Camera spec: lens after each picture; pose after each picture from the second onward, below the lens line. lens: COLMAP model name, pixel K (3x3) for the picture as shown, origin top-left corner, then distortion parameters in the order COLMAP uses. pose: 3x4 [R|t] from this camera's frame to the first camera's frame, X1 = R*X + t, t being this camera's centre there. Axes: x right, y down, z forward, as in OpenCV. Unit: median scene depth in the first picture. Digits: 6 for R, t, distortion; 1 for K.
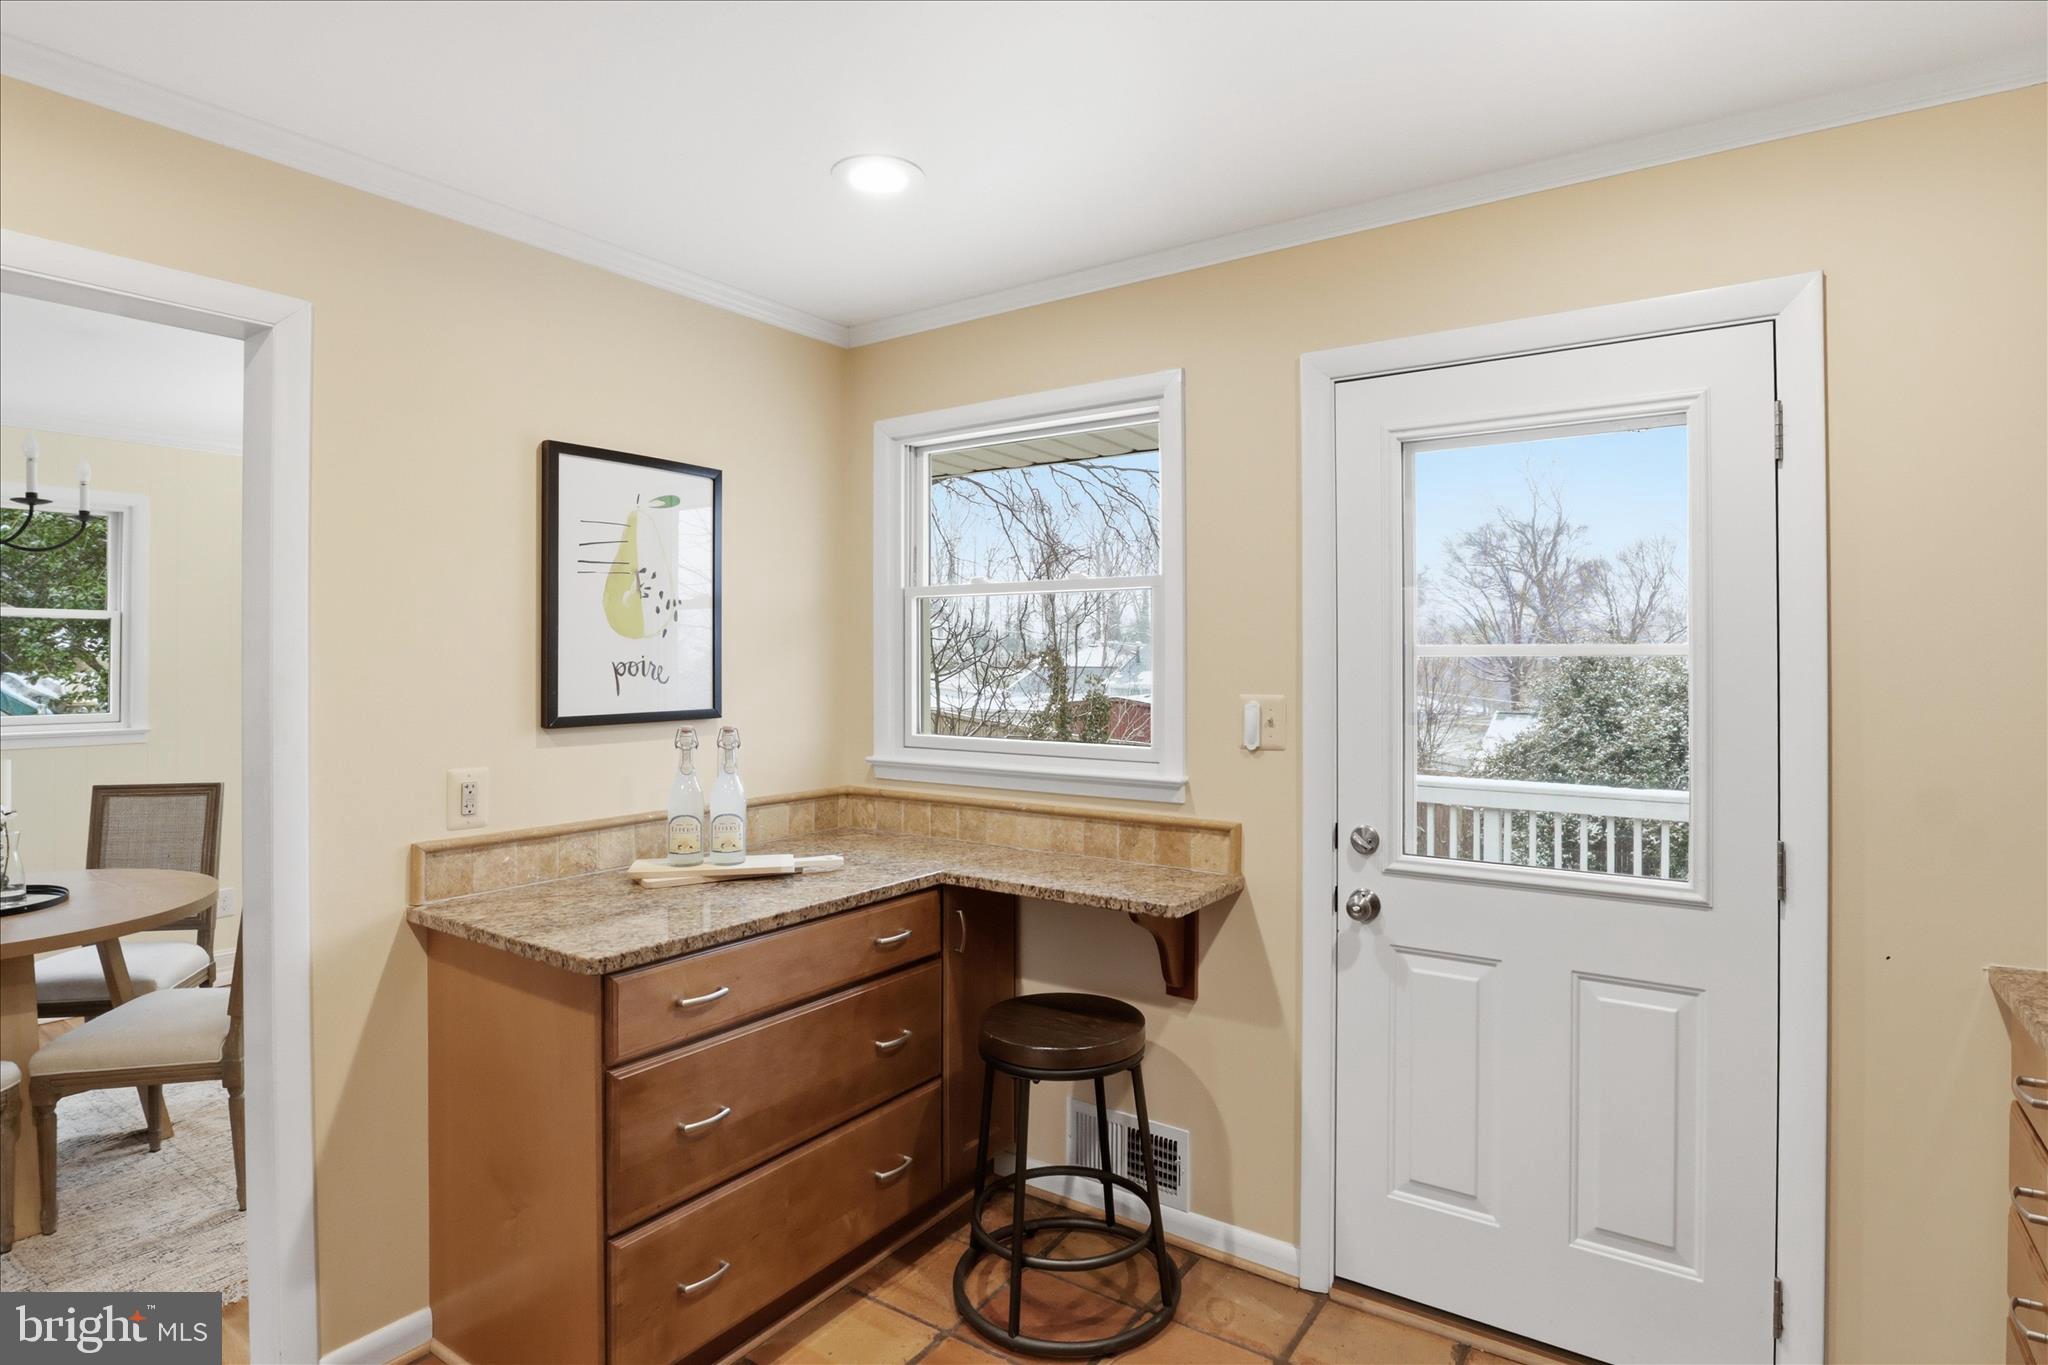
lens RADIAL K [[1035.6, 0, 1023.0], [0, 1035.6, 665.6], [0, 0, 1]] dist [-0.036517, 0.003602]
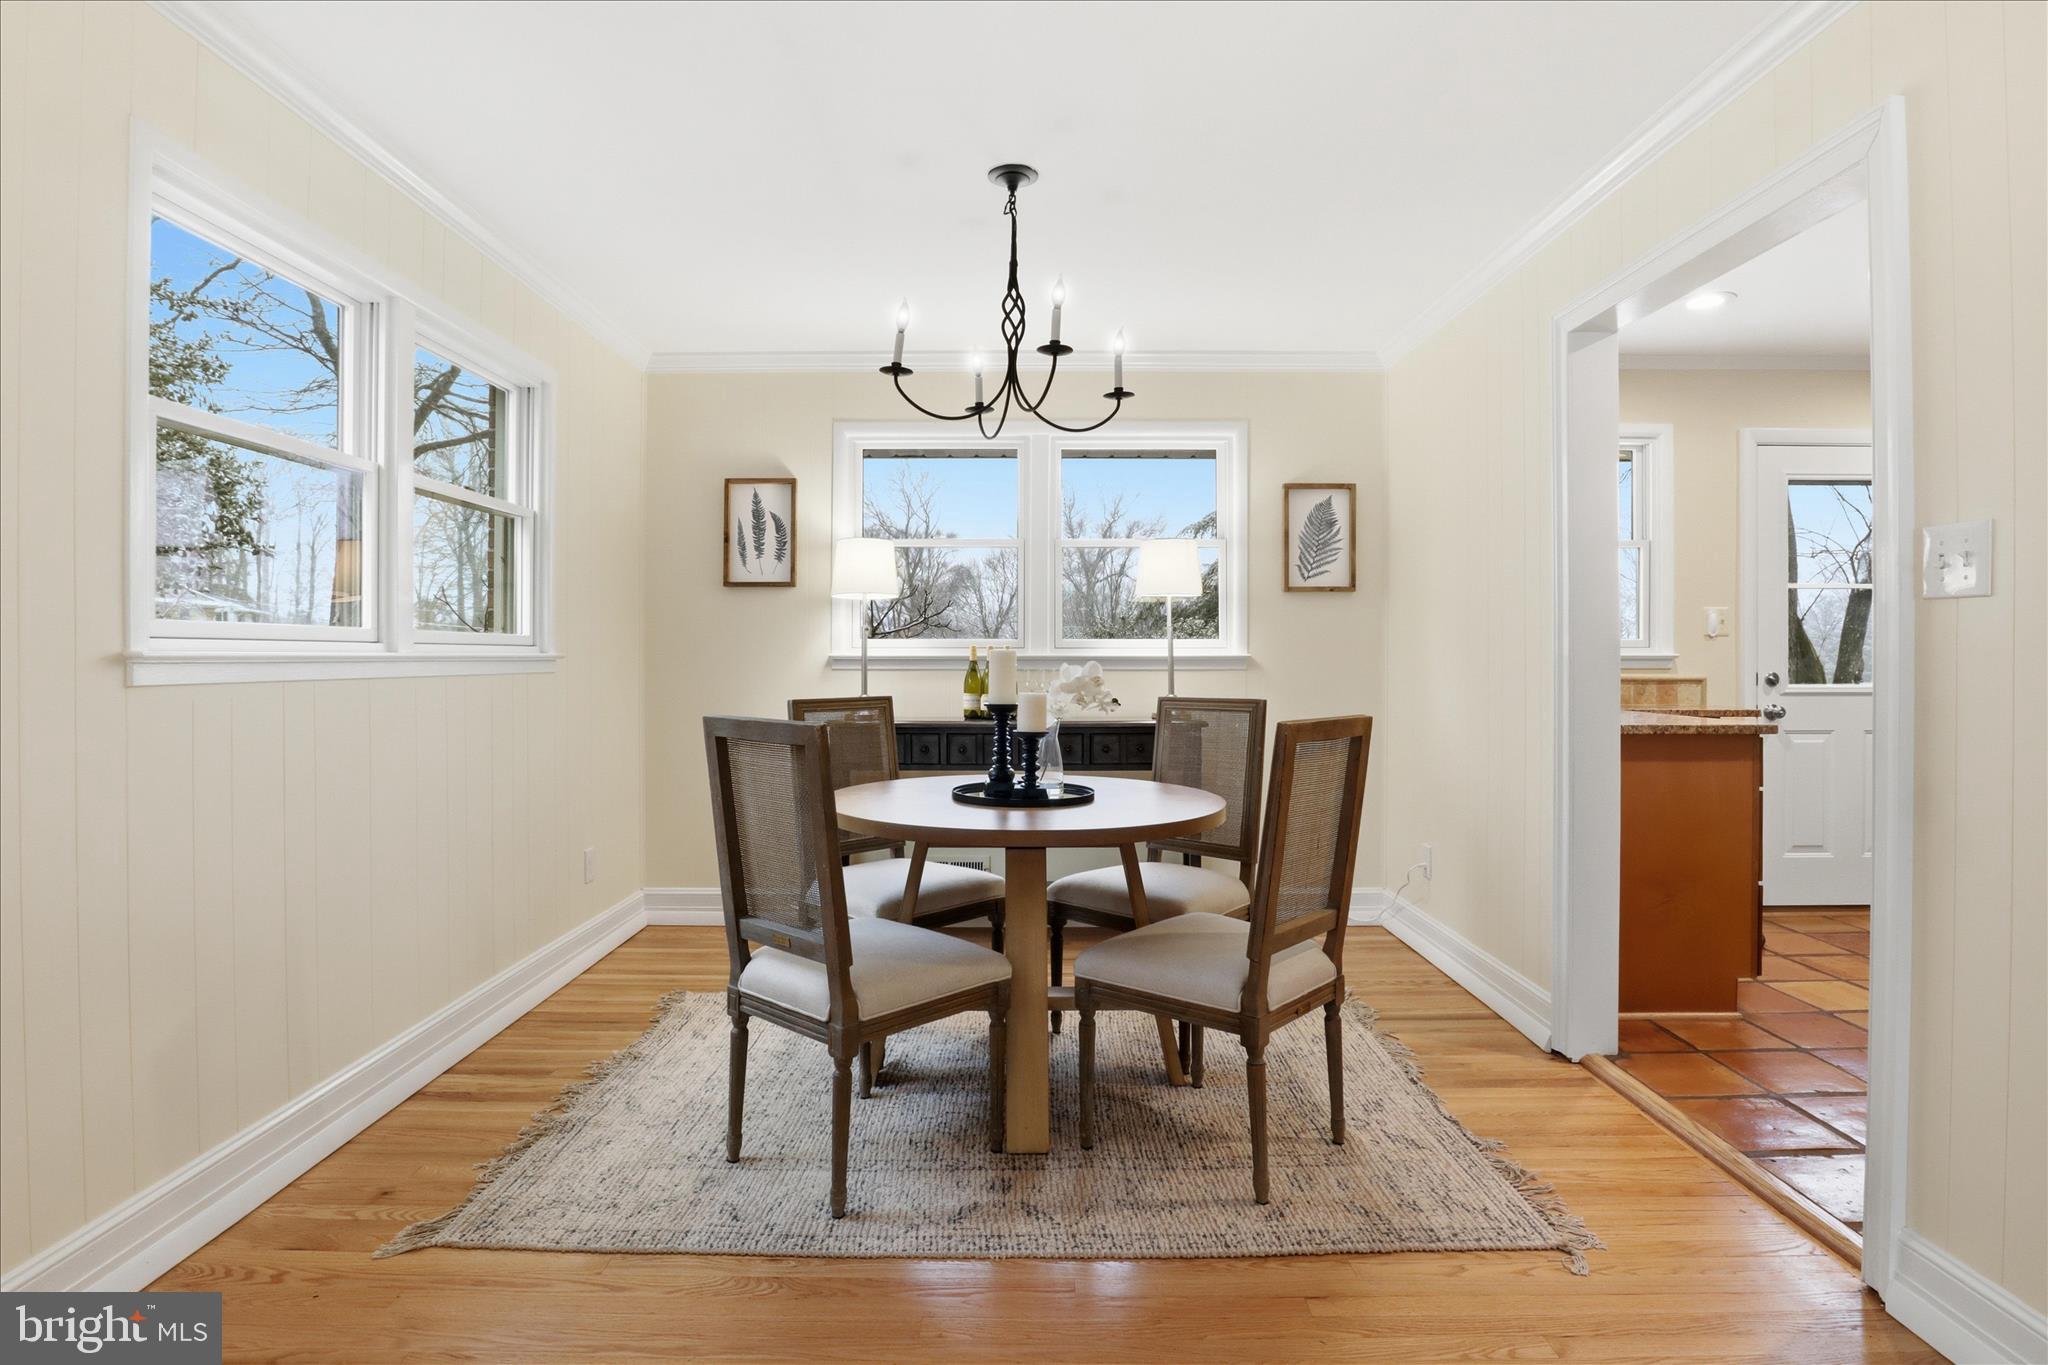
lens RADIAL K [[1035.6, 0, 1027.4], [0, 1035.6, 662.0], [0, 0, 1]] dist [-0.036517, 0.003602]
pose [[0.824717, -0.005598, 0.565518, -1.803981], [0.004908, 0.999984, 0.002741, 0.115534], [-0.565525, 0.000515, 0.824731, 0.184266]]
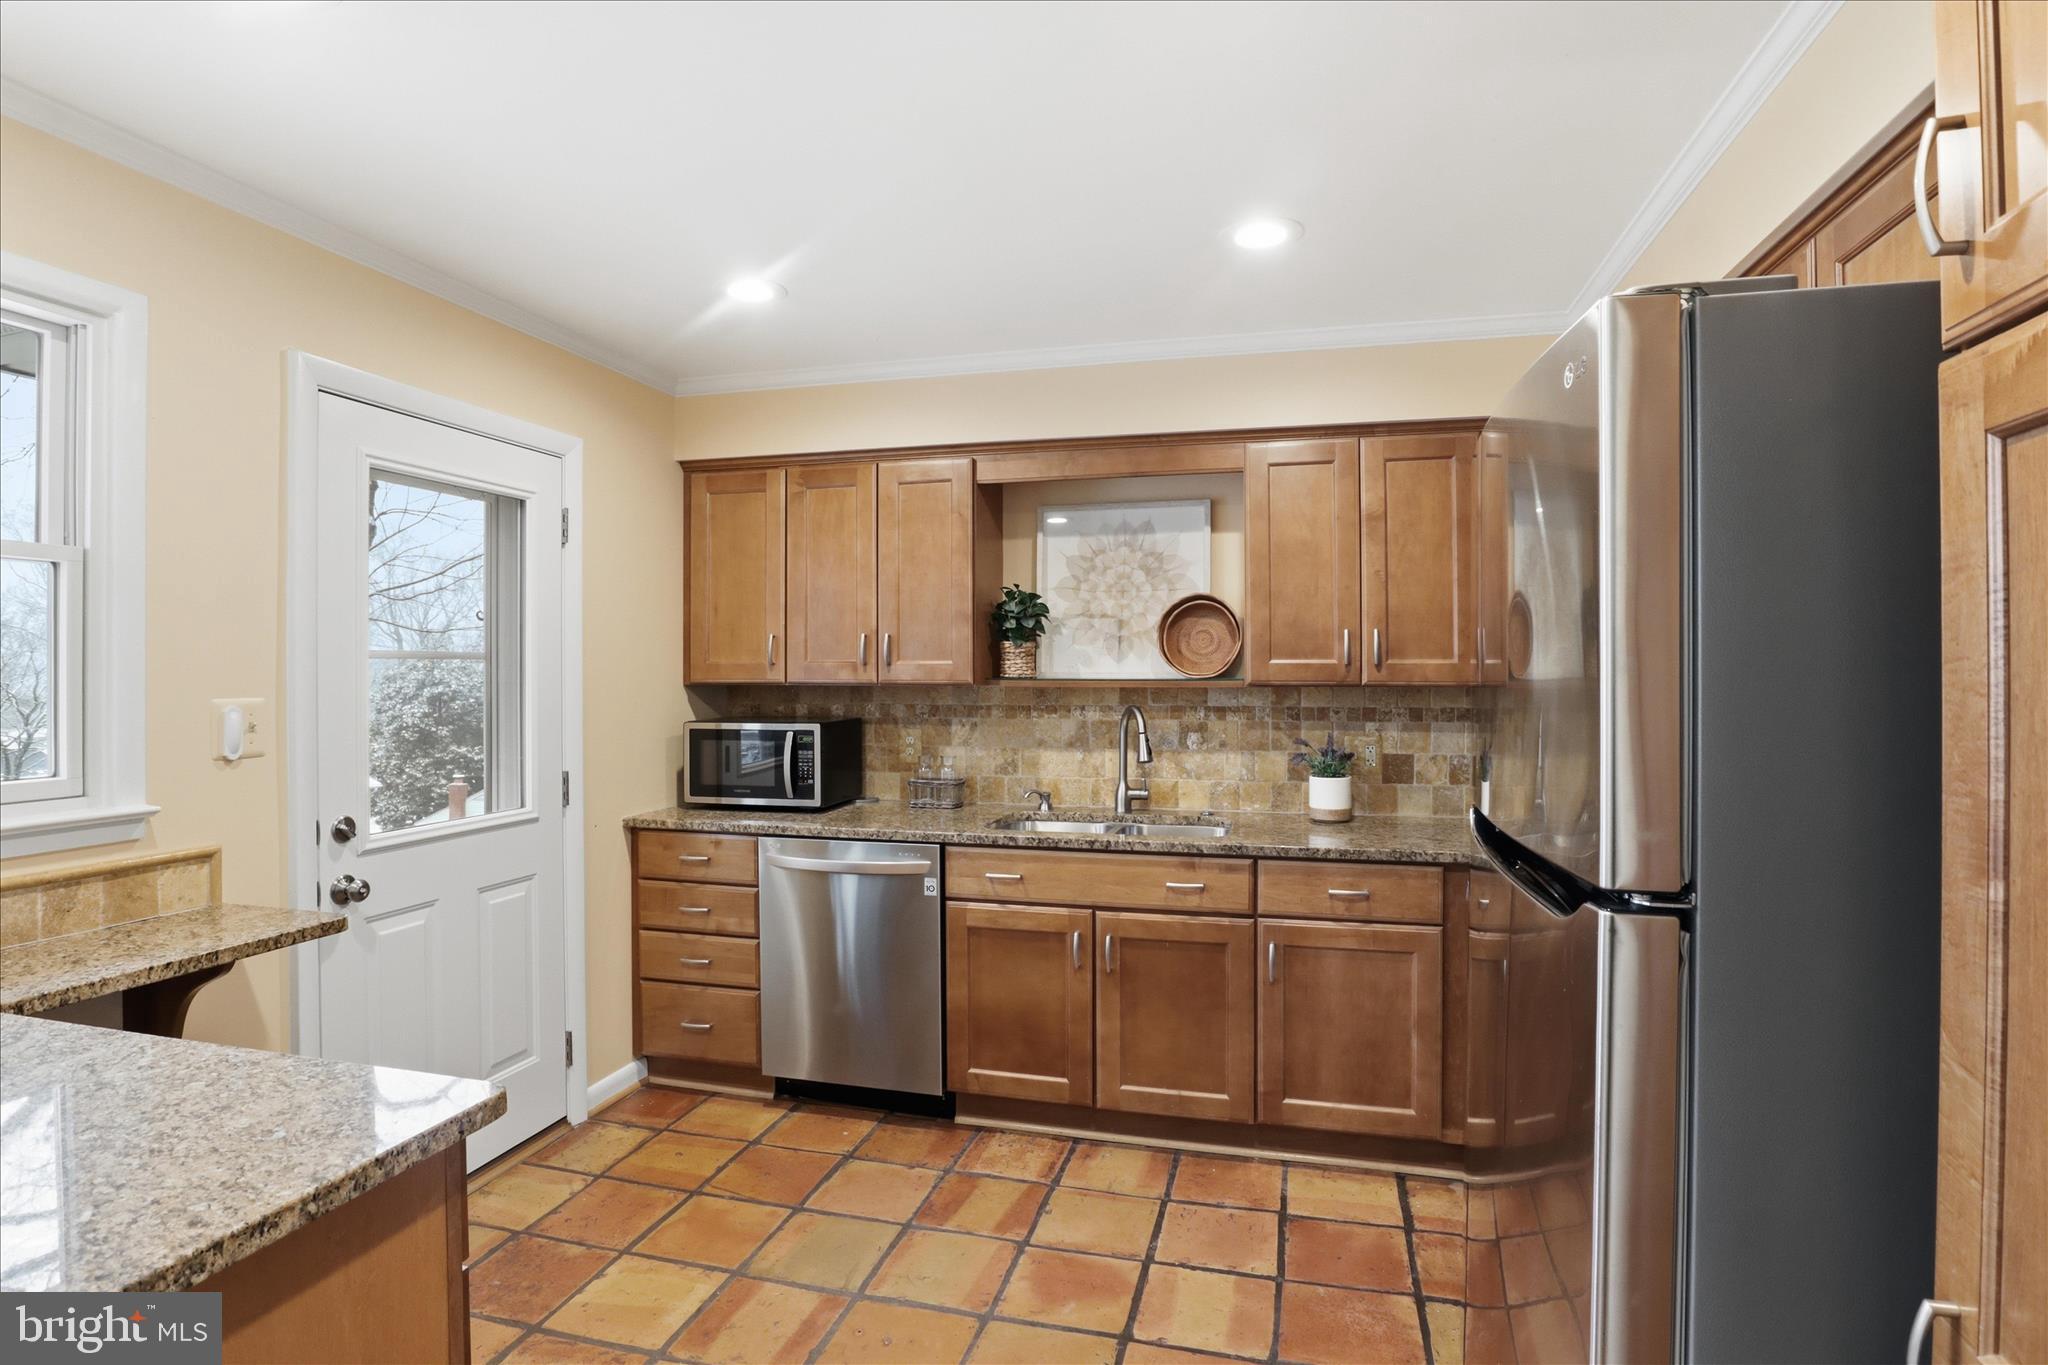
lens RADIAL K [[1035.6, 0, 1028.0], [0, 1035.6, 675.0], [0, 0, 1]] dist [-0.036517, 0.003602]
pose [[-0.337376, -0.003304, 0.941364, -0.831591], [0.005507, 0.999970, 0.005483, 0.007296], [-0.941354, 0.007034, -0.337348, 0.636214]]
